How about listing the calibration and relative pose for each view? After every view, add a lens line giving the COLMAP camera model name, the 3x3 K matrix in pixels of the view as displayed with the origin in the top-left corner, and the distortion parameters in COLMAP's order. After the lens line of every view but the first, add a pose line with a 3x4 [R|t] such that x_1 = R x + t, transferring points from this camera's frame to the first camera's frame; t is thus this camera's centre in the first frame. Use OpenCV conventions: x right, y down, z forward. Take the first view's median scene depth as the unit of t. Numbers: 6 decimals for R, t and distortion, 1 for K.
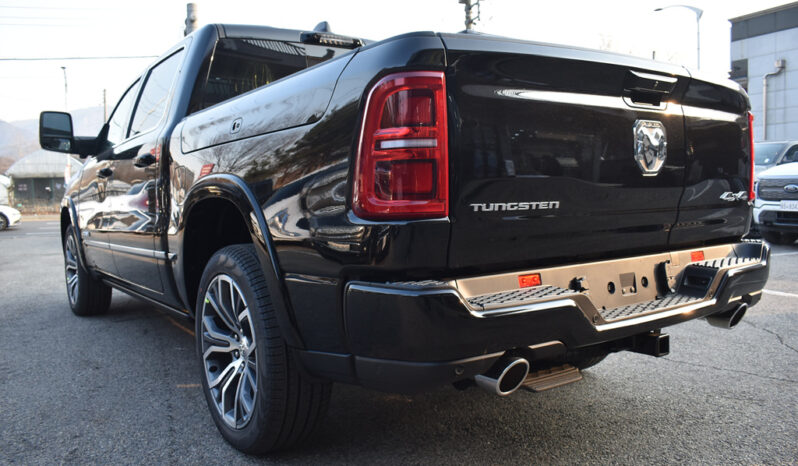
lens RADIAL K [[647.5, 0, 396.9], [0, 647.5, 235.7], [0, 0, 1]] dist [-0.083947, 0.002401]
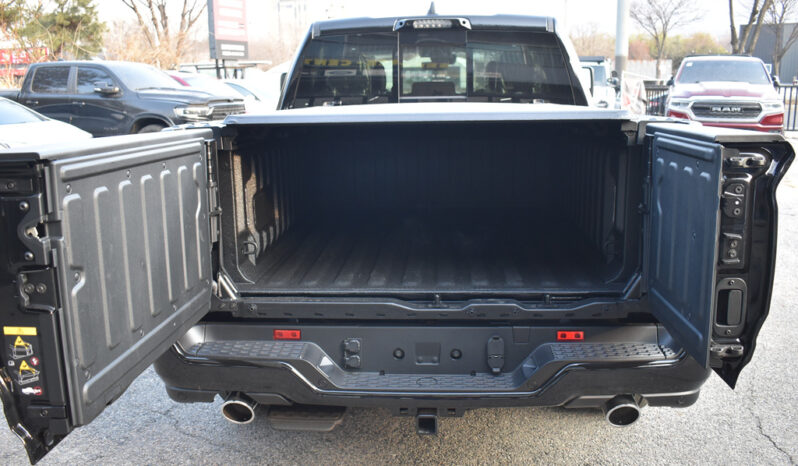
lens RADIAL K [[703.2, 0, 399.0], [0, 703.2, 233.0], [0, 0, 1]] dist [-0.082052, 0.008329]
pose [[0.783074, 0.138232, -0.606372, 1.106098], [-0.041250, 0.984384, 0.171136, -0.333246], [0.620559, -0.108999, 0.776547, 0.191324]]
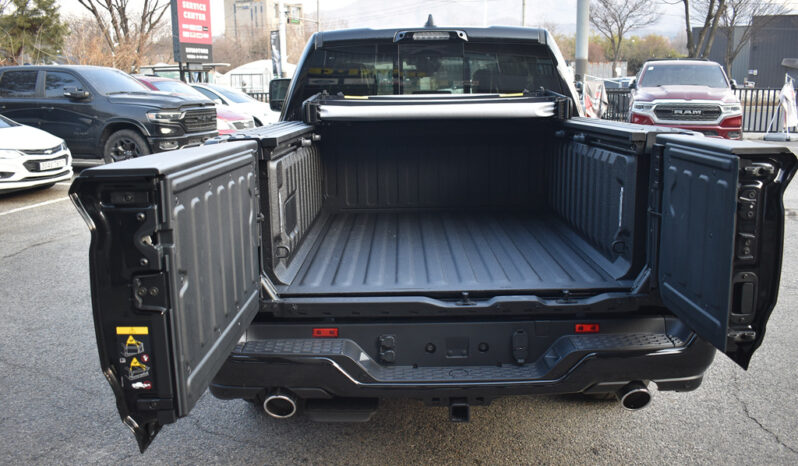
lens RADIAL K [[703.2, 0, 399.0], [0, 703.2, 233.0], [0, 0, 1]] dist [-0.082052, 0.008329]
pose [[0.817840, 0.127317, -0.561185, 1.056362], [-0.039236, 0.985285, 0.166353, -0.347132], [0.574107, -0.114032, 0.810801, 0.036655]]
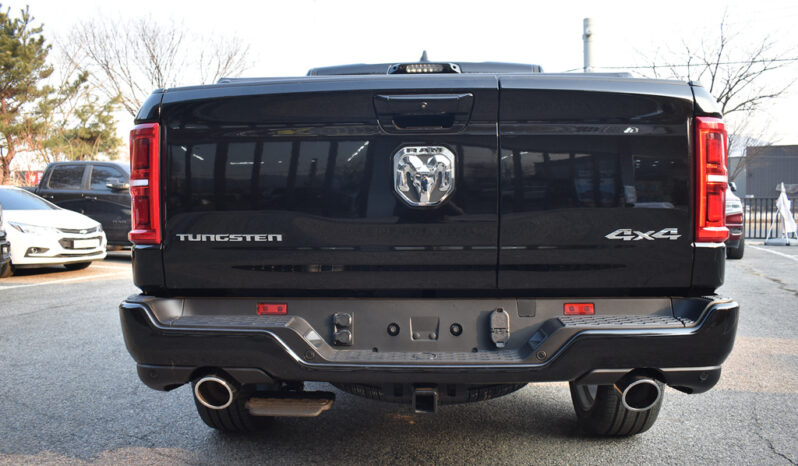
lens RADIAL K [[647.5, 0, 396.9], [0, 647.5, 235.7], [0, 0, 1]] dist [-0.083947, 0.002401]
pose [[0.791953, 0.041369, -0.609179, 1.018945], [-0.051714, 0.998662, 0.000589, -0.061405], [0.608388, 0.031036, 0.793033, 0.299528]]
